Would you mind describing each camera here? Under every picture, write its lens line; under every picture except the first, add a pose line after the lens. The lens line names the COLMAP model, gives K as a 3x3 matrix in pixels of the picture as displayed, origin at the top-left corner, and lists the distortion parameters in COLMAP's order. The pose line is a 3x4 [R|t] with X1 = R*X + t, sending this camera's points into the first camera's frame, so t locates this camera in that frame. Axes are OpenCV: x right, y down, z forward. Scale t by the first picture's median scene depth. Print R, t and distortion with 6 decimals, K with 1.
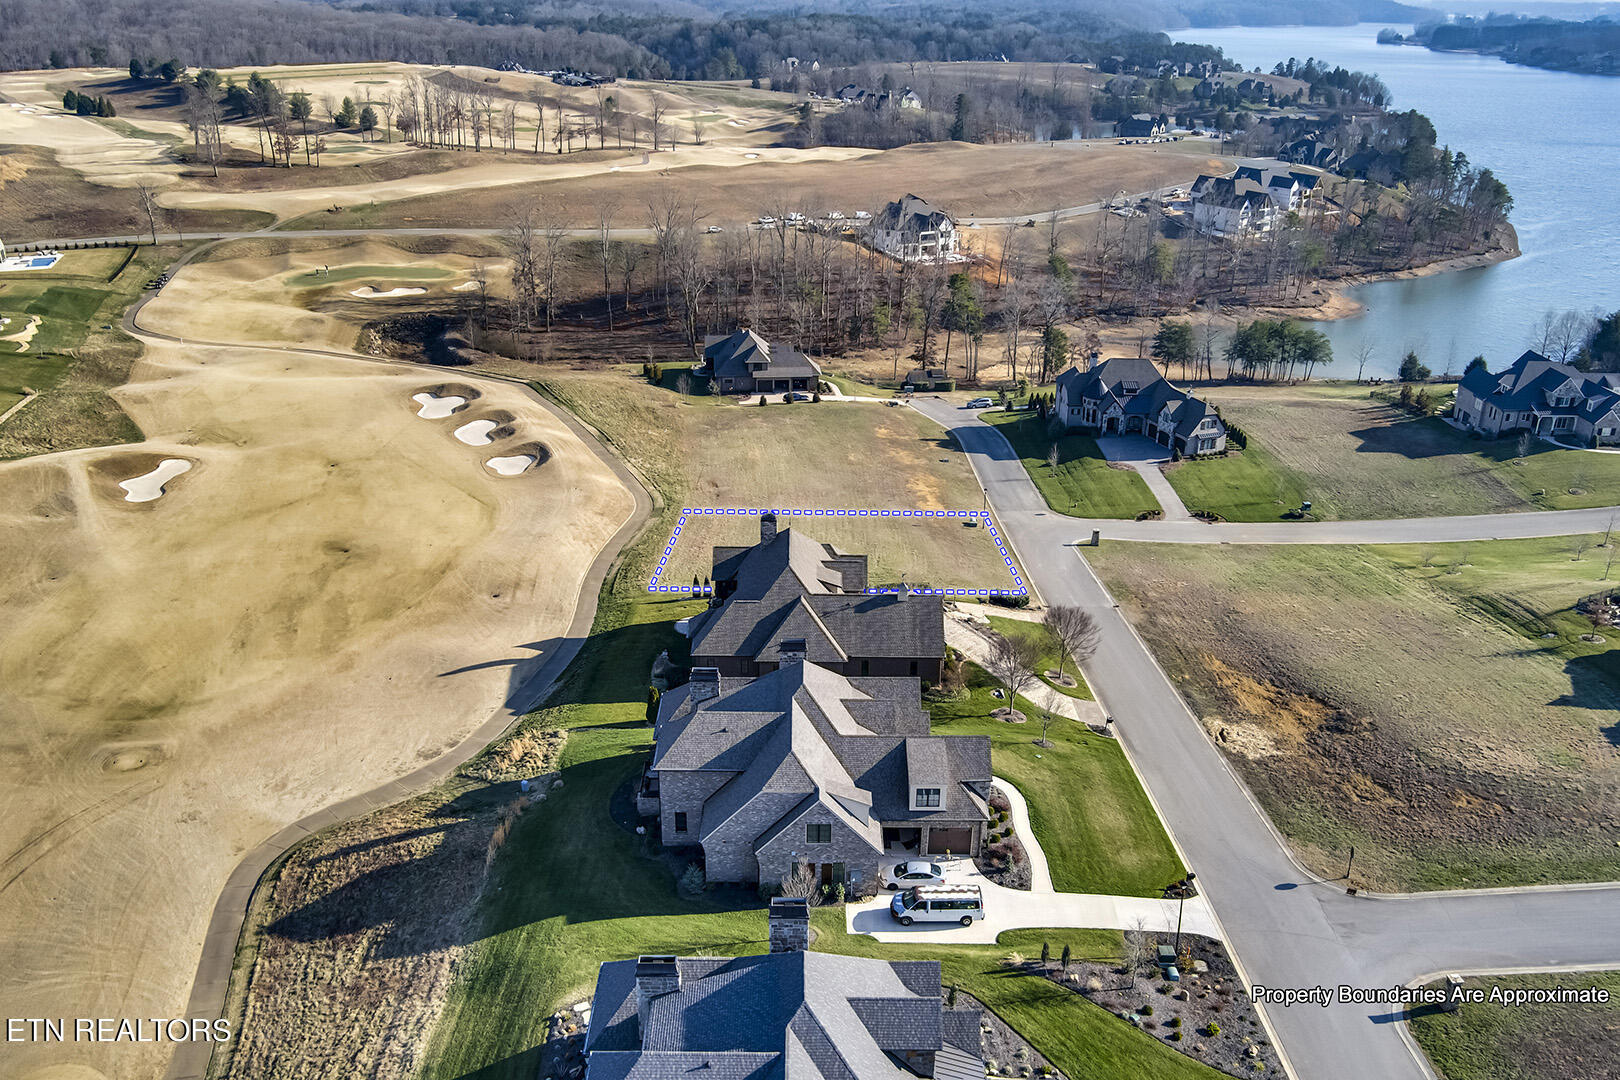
lens RADIAL K [[1338.5, 0, 810.0], [0, 1338.5, 540.0], [0, 0, 1]] dist [-0.084375, 0.034429]
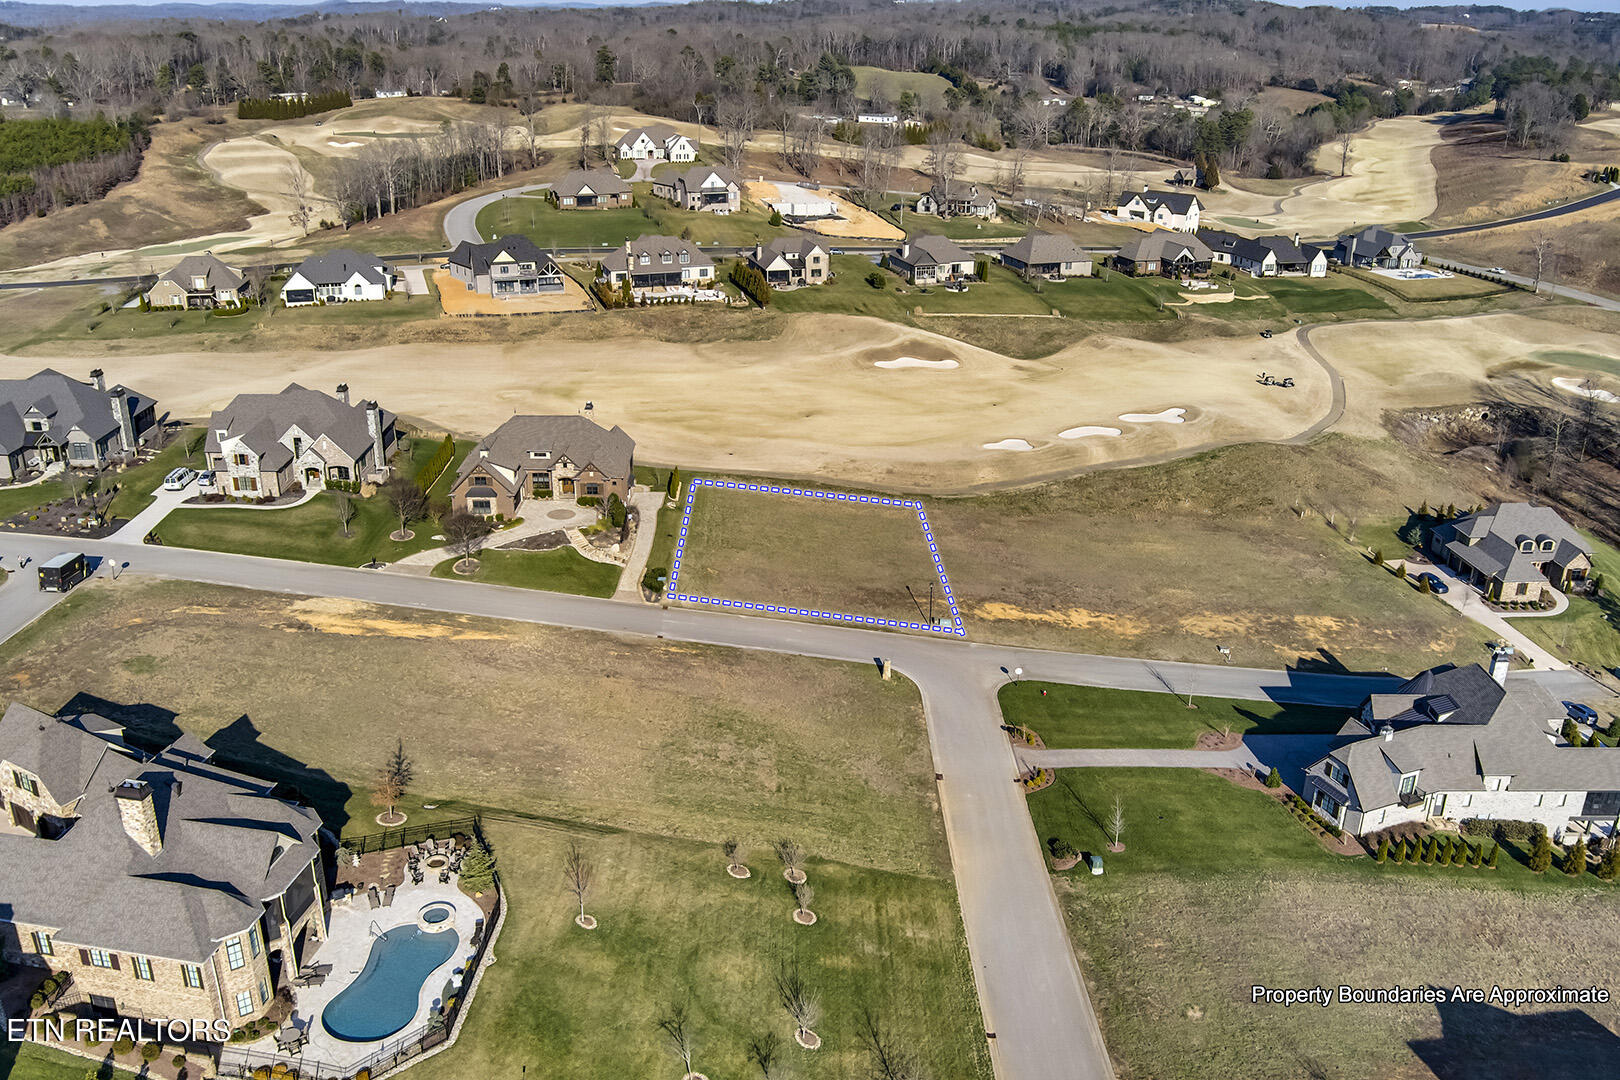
lens RADIAL K [[1346.6, 0, 808.3], [0, 1346.6, 550.5], [0, 0, 1]] dist [-0.078811, 0.025803]
pose [[0.009048, 0.370625, -0.928739, 0.499383], [-0.403199, 0.851280, 0.335786, -0.169698], [0.915068, 0.371428, 0.157138, 0.402042]]
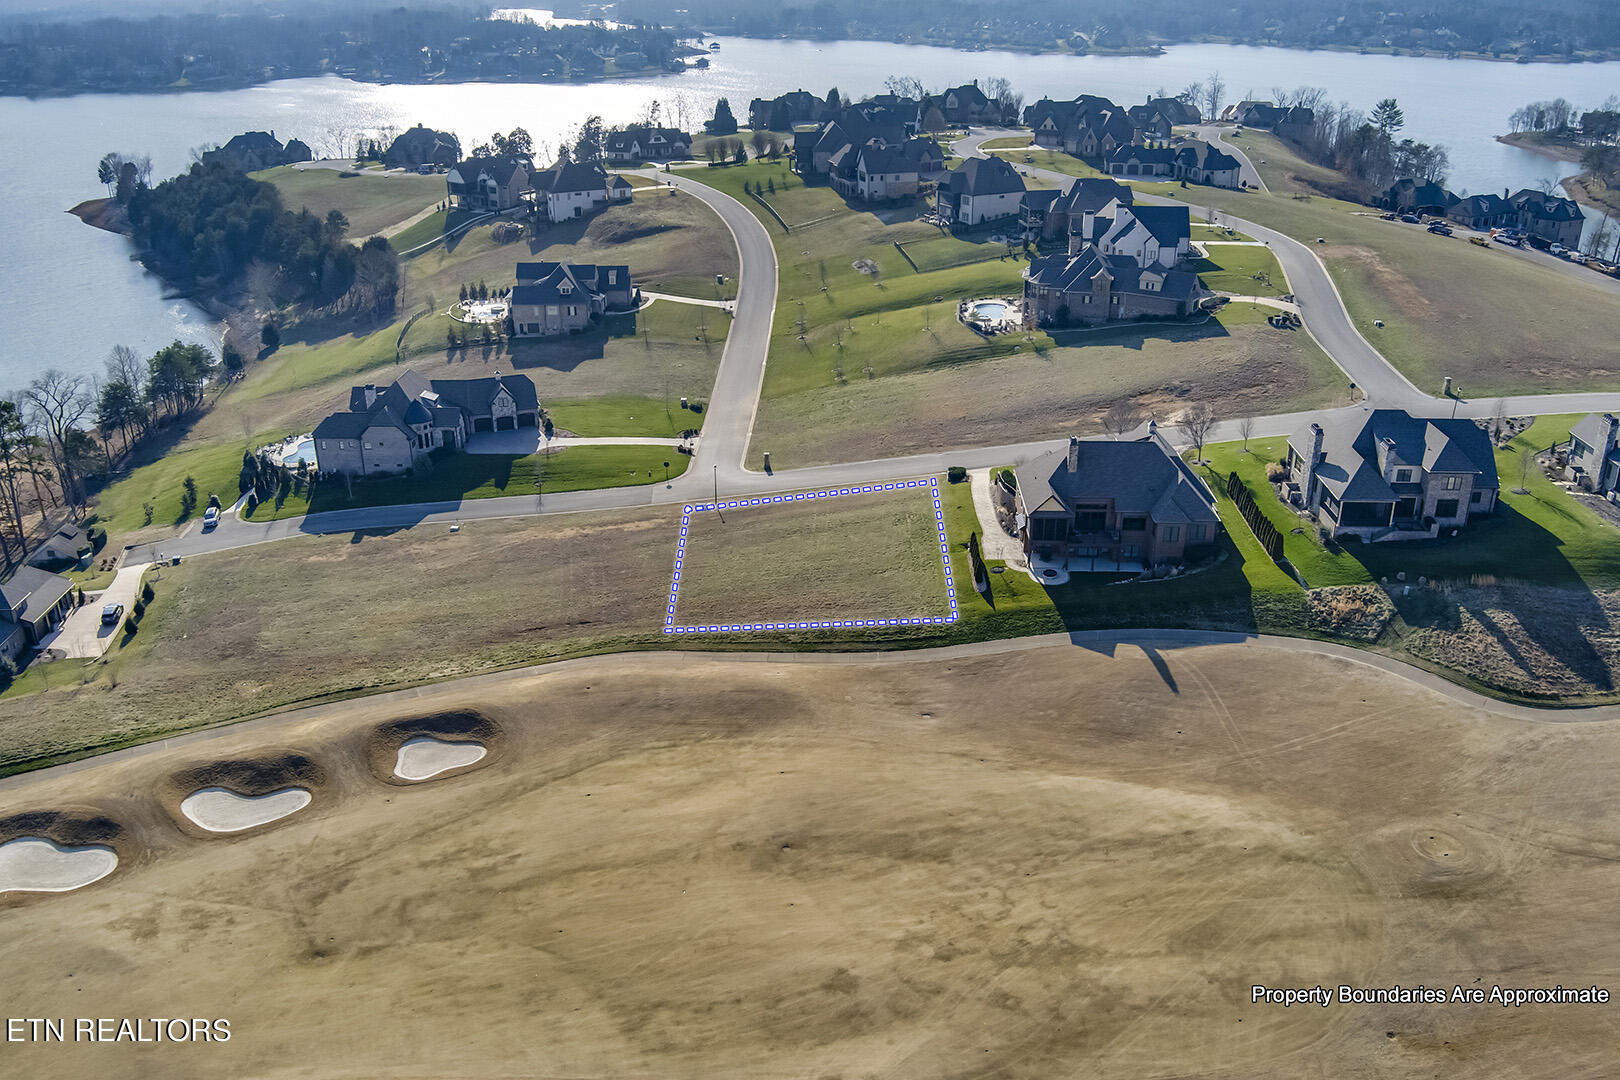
lens RADIAL K [[1356.5, 0, 809.0], [0, 1356.5, 557.1], [0, 0, 1]] dist [-0.079086, 0.028823]
pose [[0.038056, -0.418288, 0.907517, -0.438657], [0.397788, 0.839458, 0.370237, -0.175071], [-0.916688, 0.346909, 0.198336, 0.389761]]
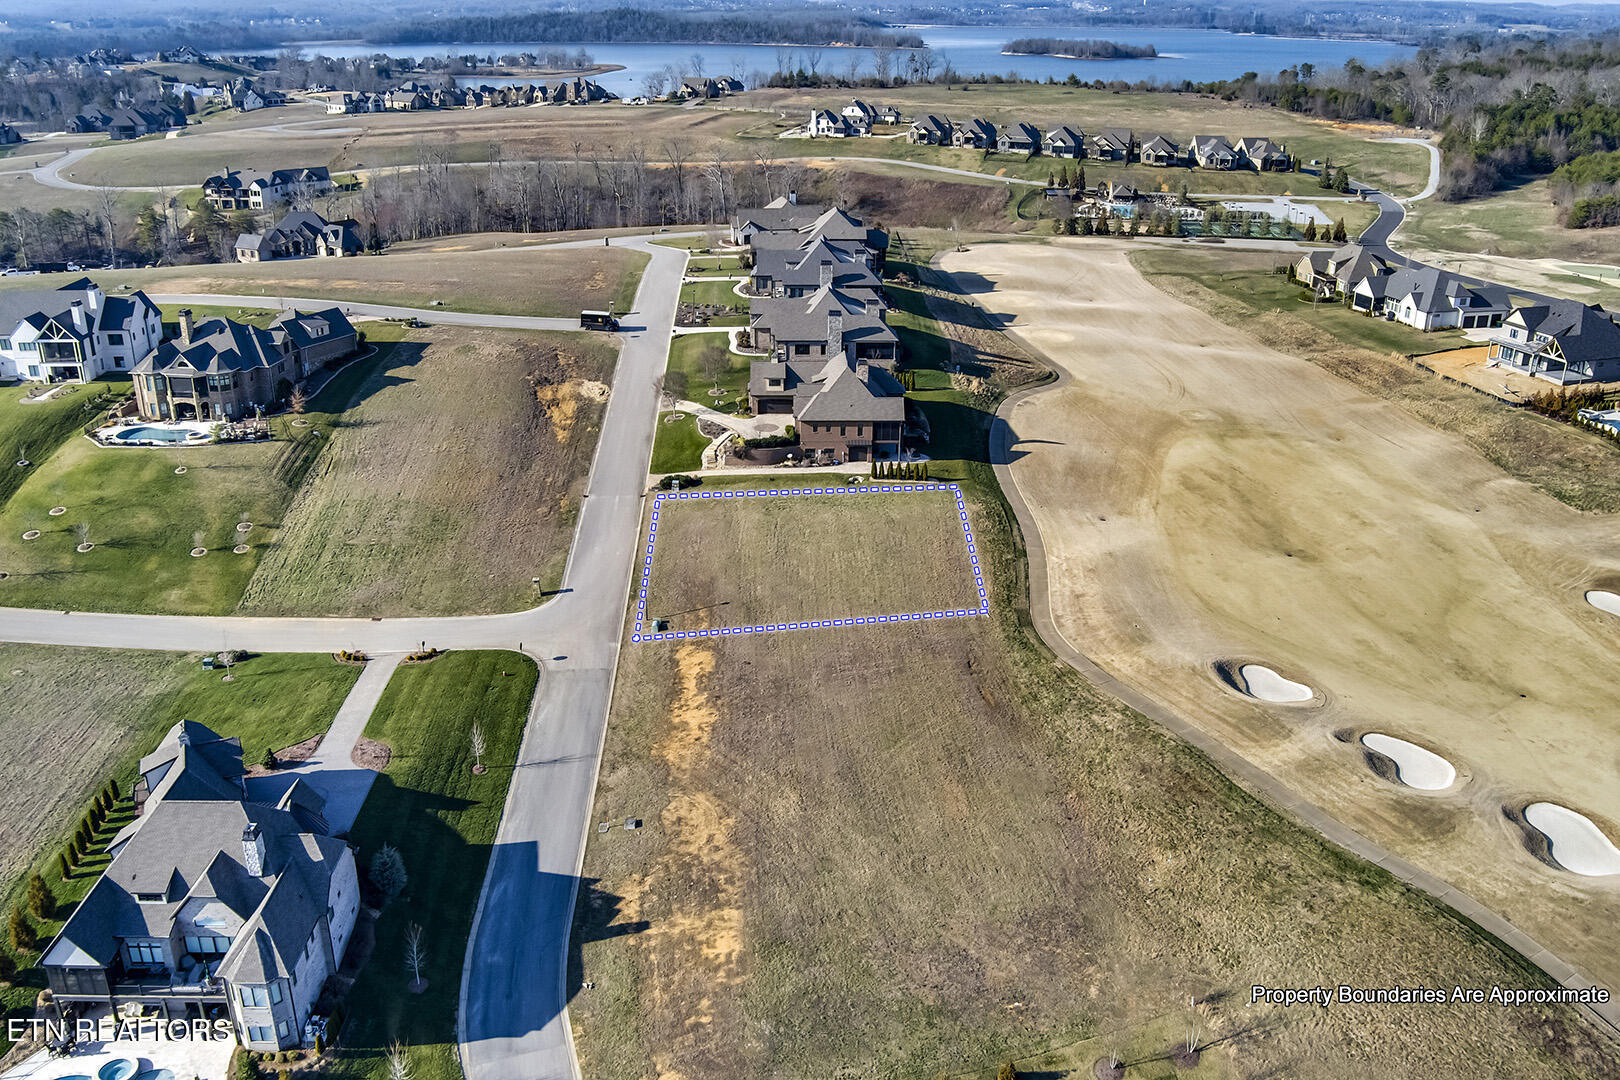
lens RADIAL K [[1356.5, 0, 809.0], [0, 1356.5, 557.1], [0, 0, 1]] dist [-0.079086, 0.028823]
pose [[-0.999562, -0.006764, -0.028814, 0.026330], [-0.025456, 0.693149, 0.720345, -0.355674], [0.015100, 0.720763, -0.693017, 0.833714]]
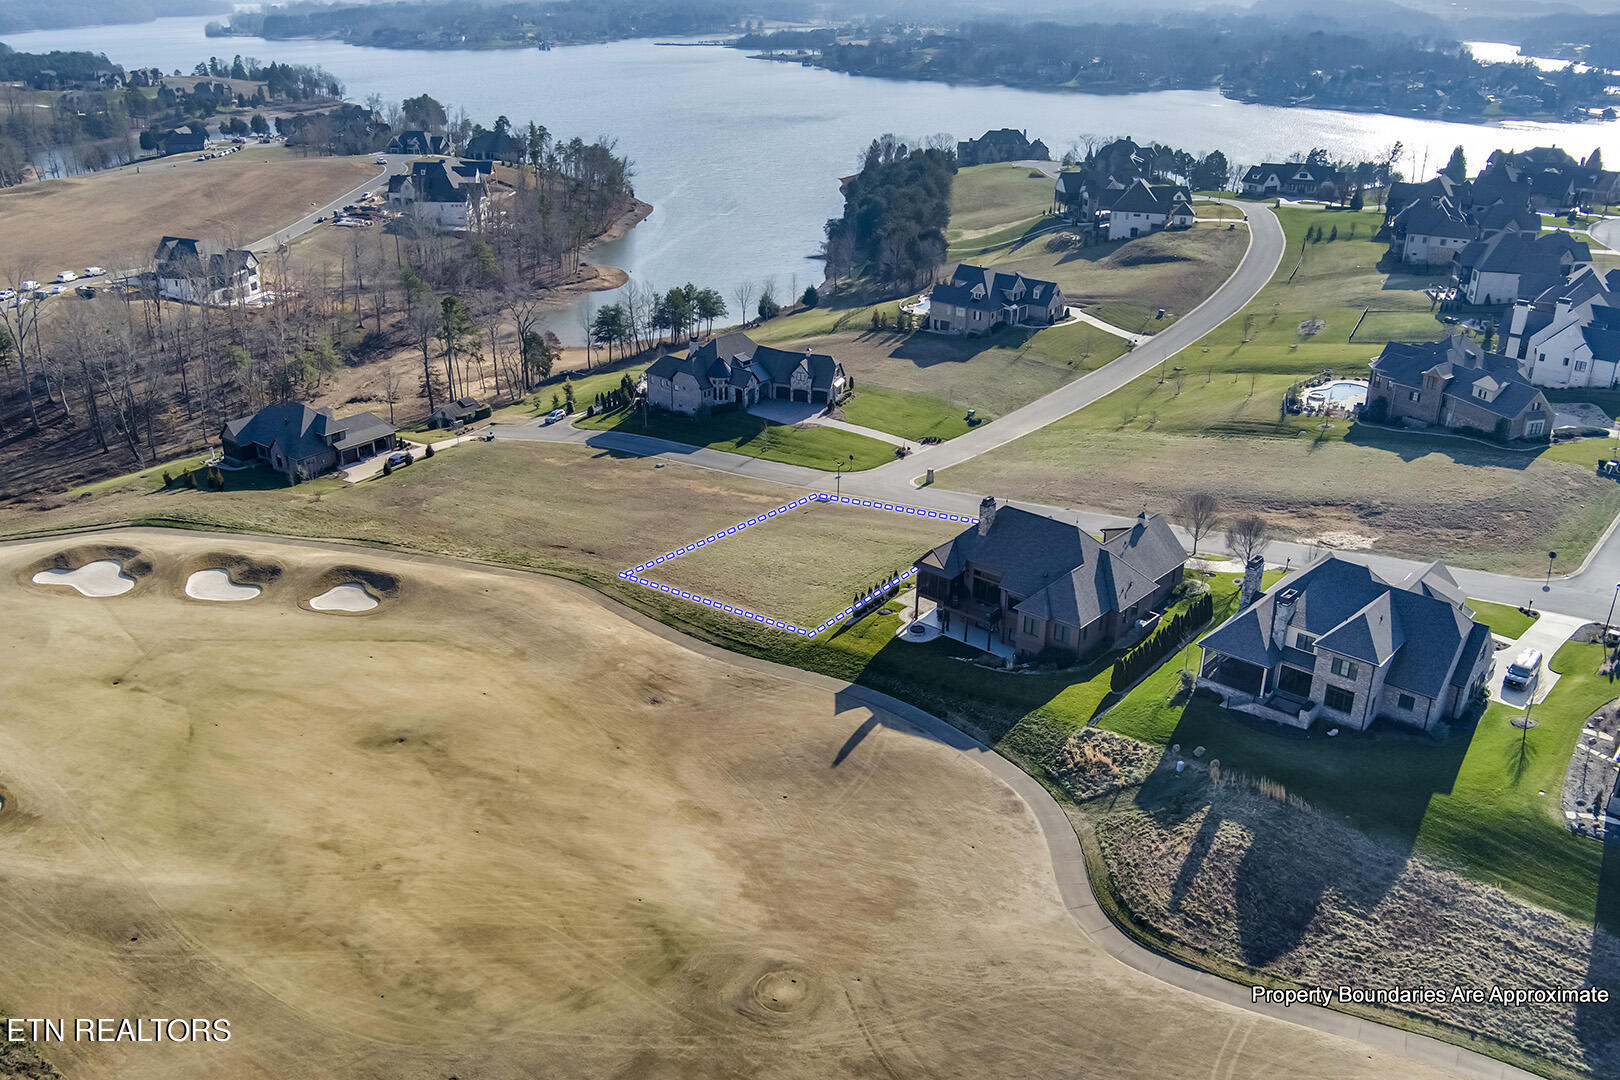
lens RADIAL K [[1338.5, 0, 810.0], [0, 1338.5, 540.0], [0, 0, 1]] dist [-0.084375, 0.034429]
pose [[0.666406, -0.297487, 0.683670, -0.332311], [0.293132, 0.947650, 0.126623, -0.063462], [-0.685549, 0.116023, 0.718722, 0.128813]]
